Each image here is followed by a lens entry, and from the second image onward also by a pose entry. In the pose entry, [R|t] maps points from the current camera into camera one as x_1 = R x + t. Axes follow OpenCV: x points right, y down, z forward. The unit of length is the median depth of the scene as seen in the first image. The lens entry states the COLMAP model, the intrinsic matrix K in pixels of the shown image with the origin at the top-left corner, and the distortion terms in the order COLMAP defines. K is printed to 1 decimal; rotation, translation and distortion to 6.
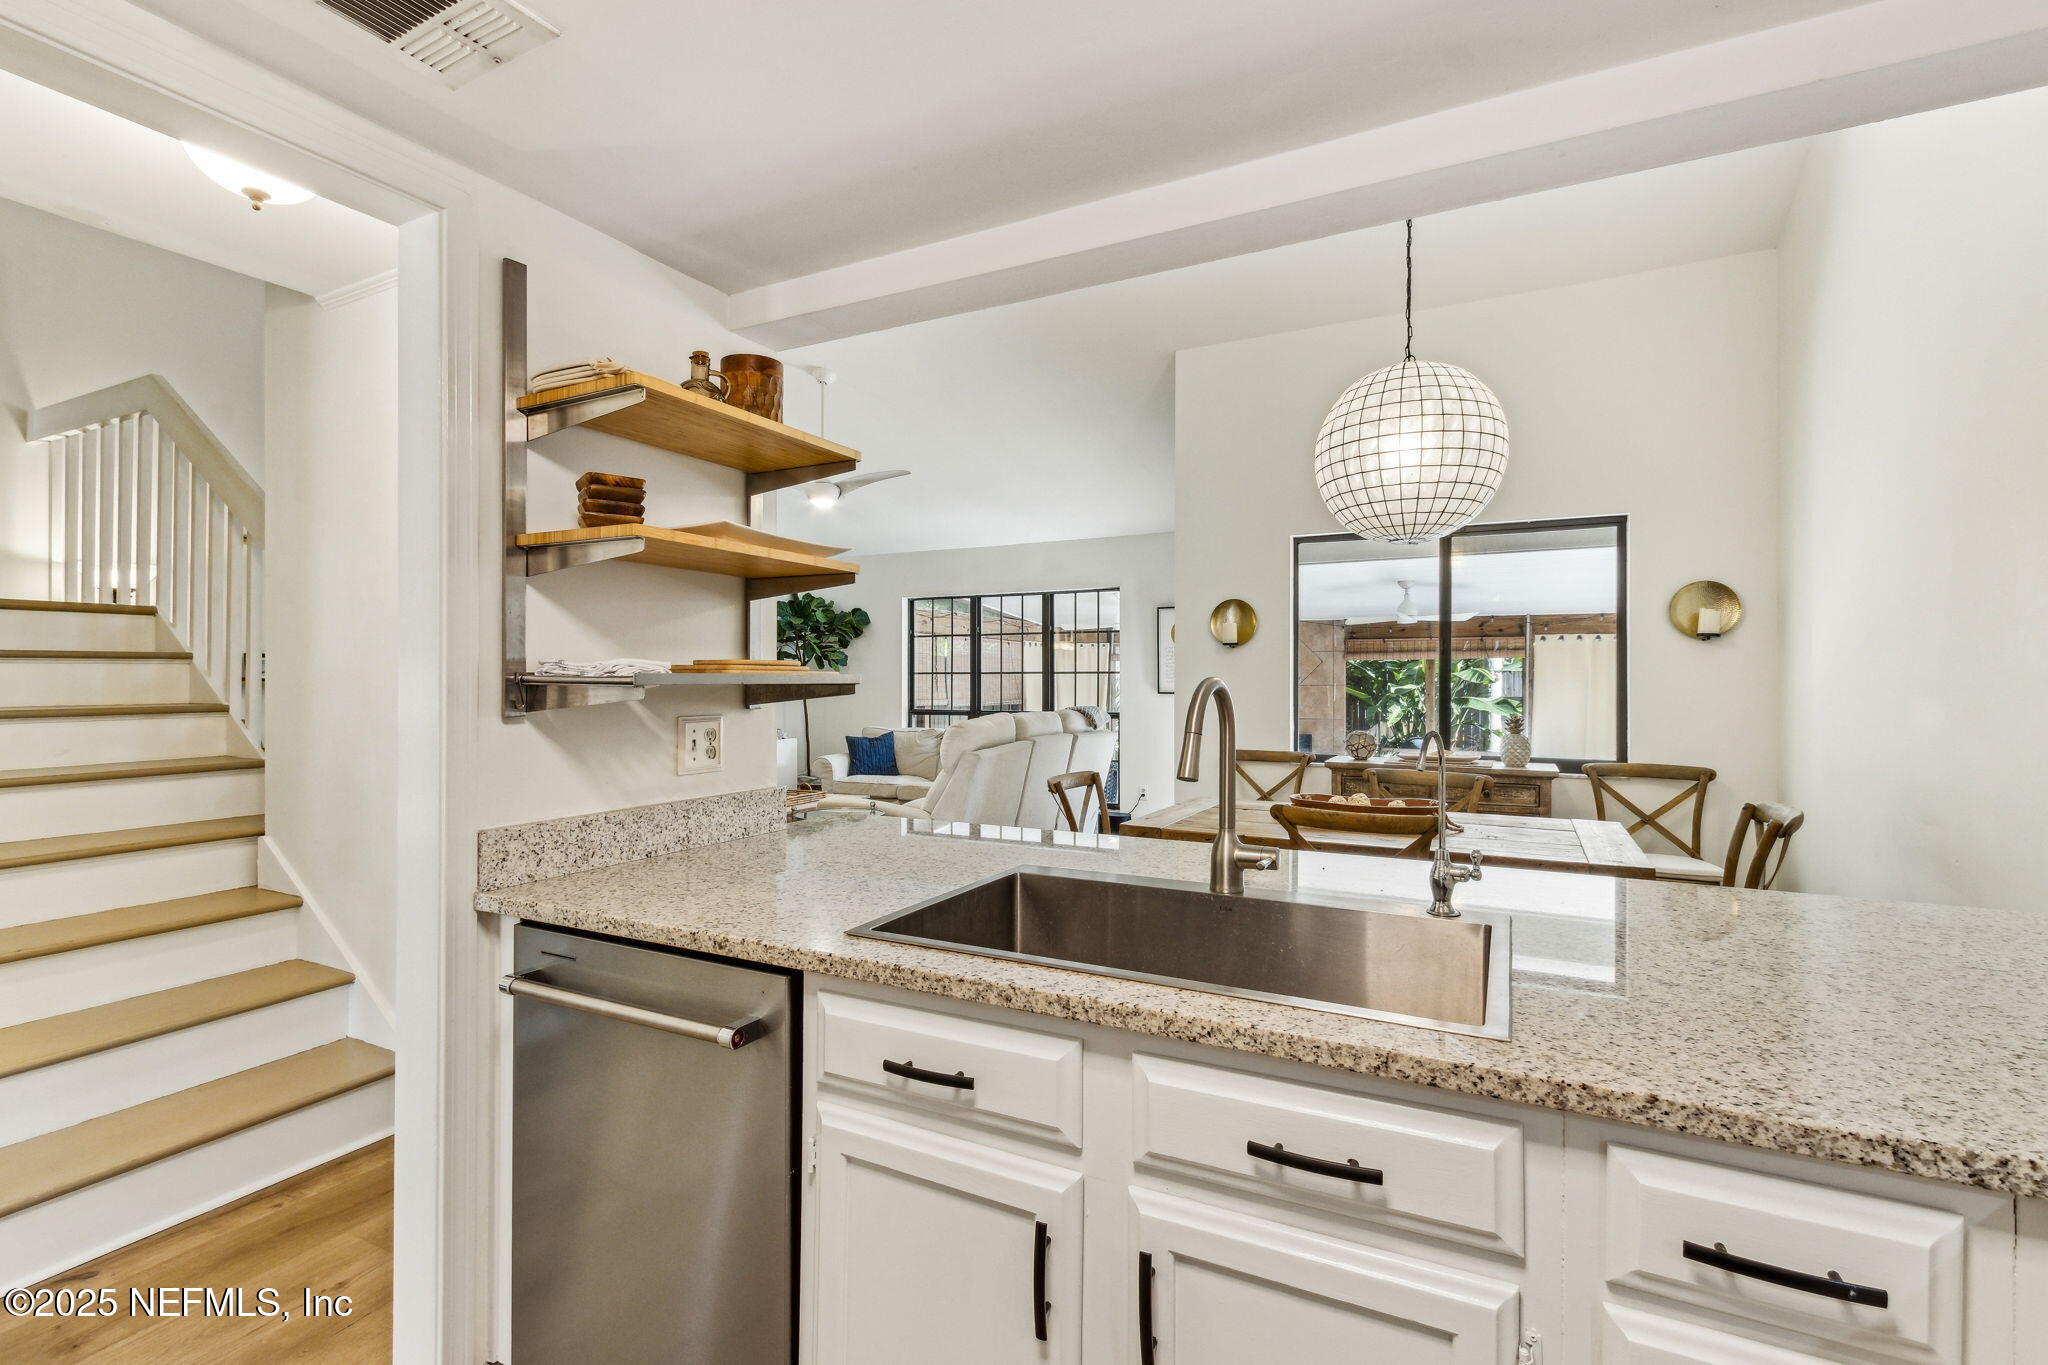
lens RADIAL K [[947.2, 0, 1031.3], [0, 947.2, 663.9], [0, 0, 1]] dist [0.006064, -0.001963]
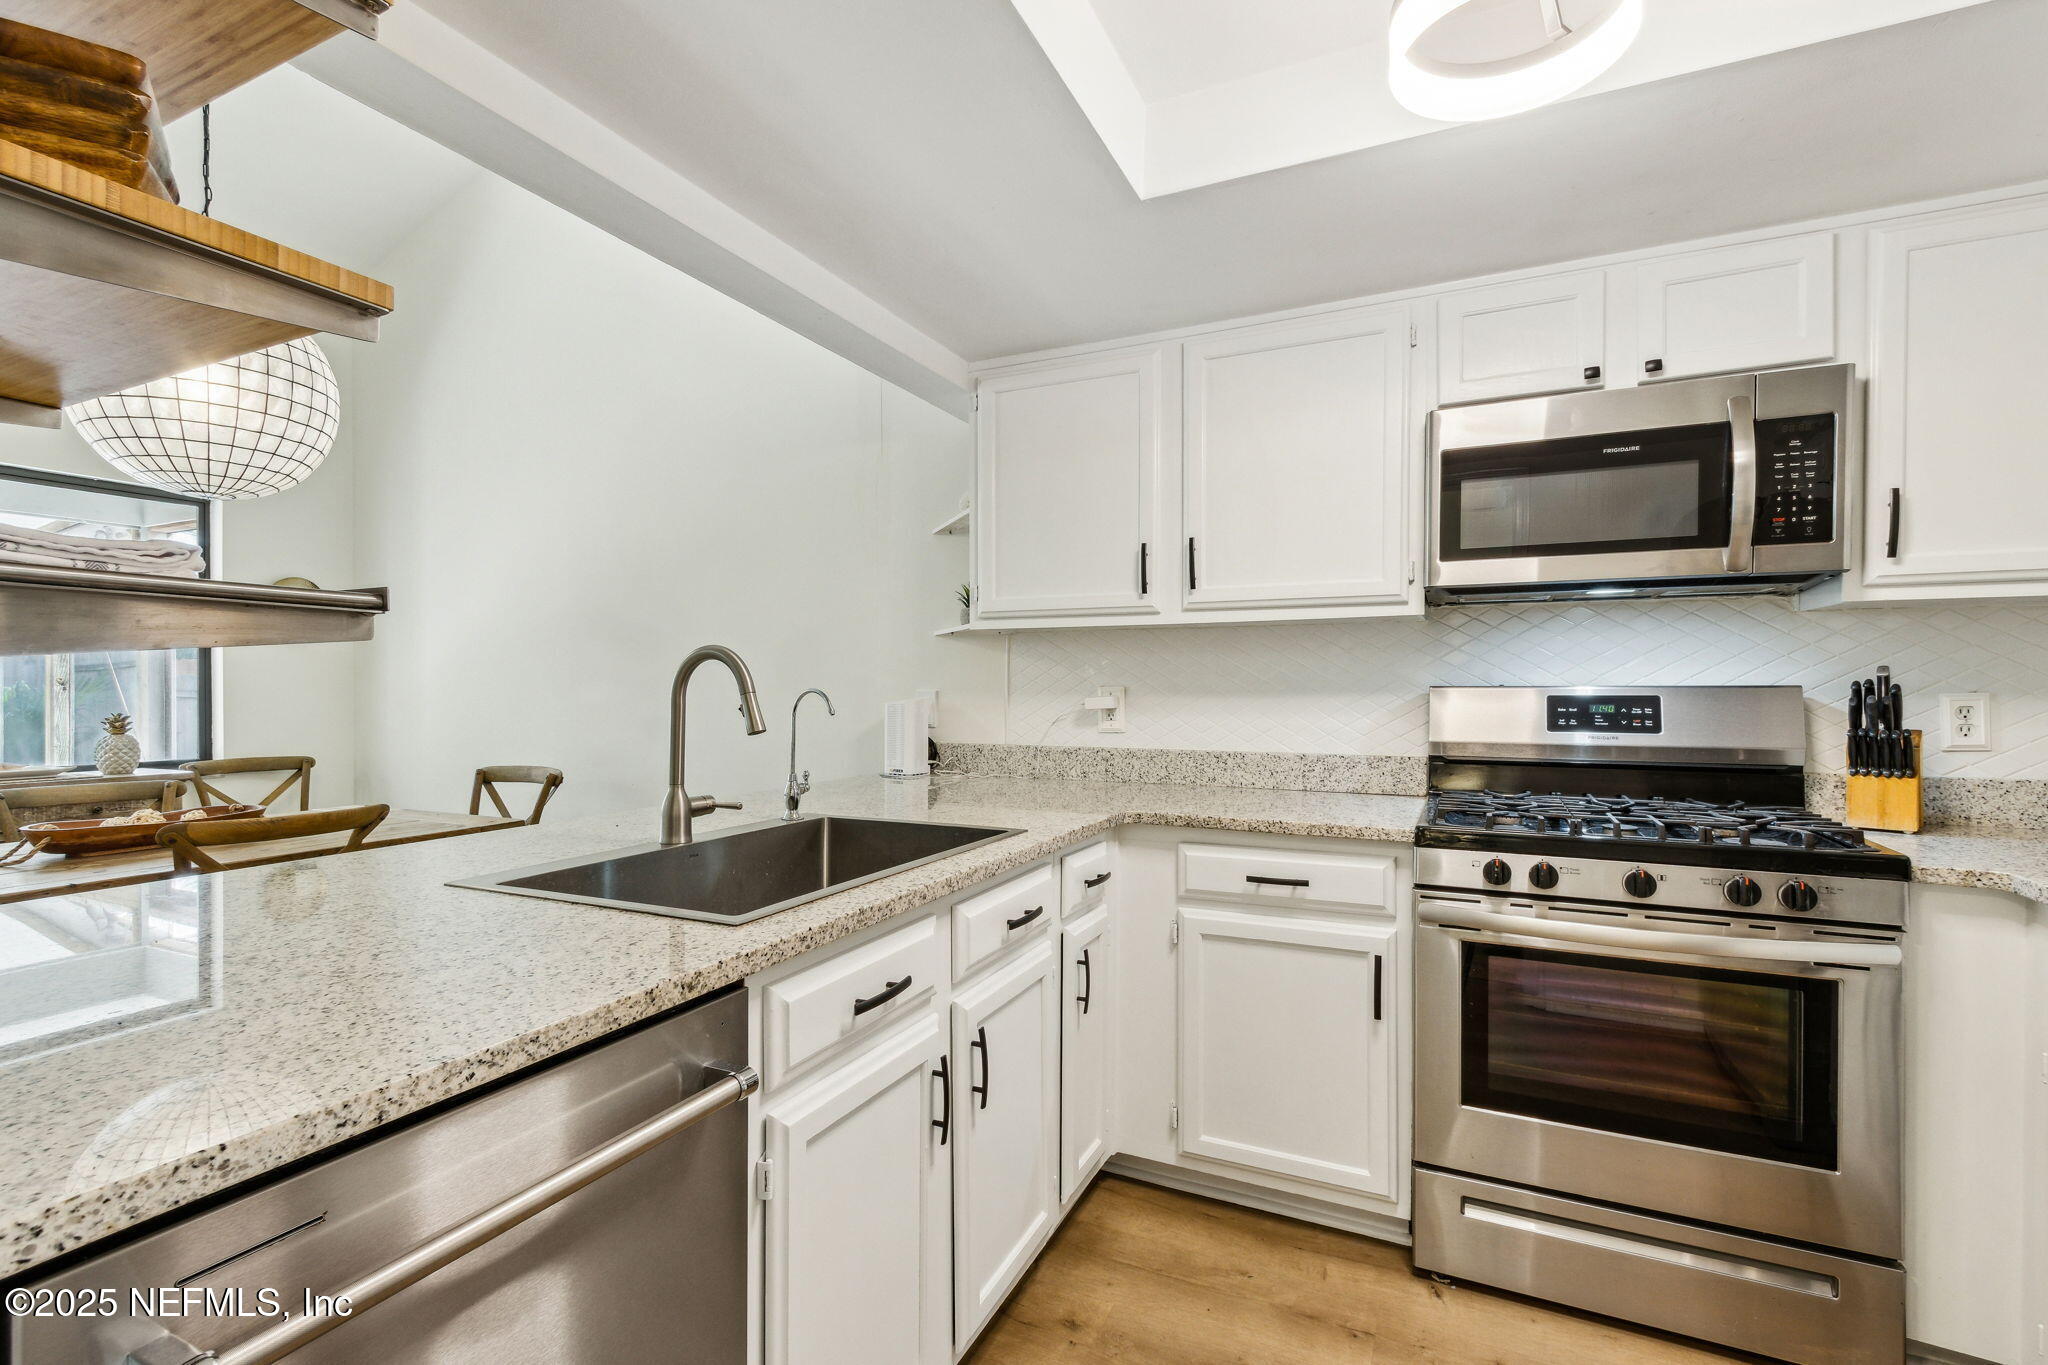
lens RADIAL K [[947.2, 0, 991.5], [0, 947.2, 690.7], [0, 0, 1]] dist [0.006064, -0.001963]
pose [[-0.005863, -0.009864, 0.999934, -0.975733], [-0.010326, 0.999899, 0.009803, 0.058070], [-0.999929, -0.010268, -0.005964, 0.723342]]
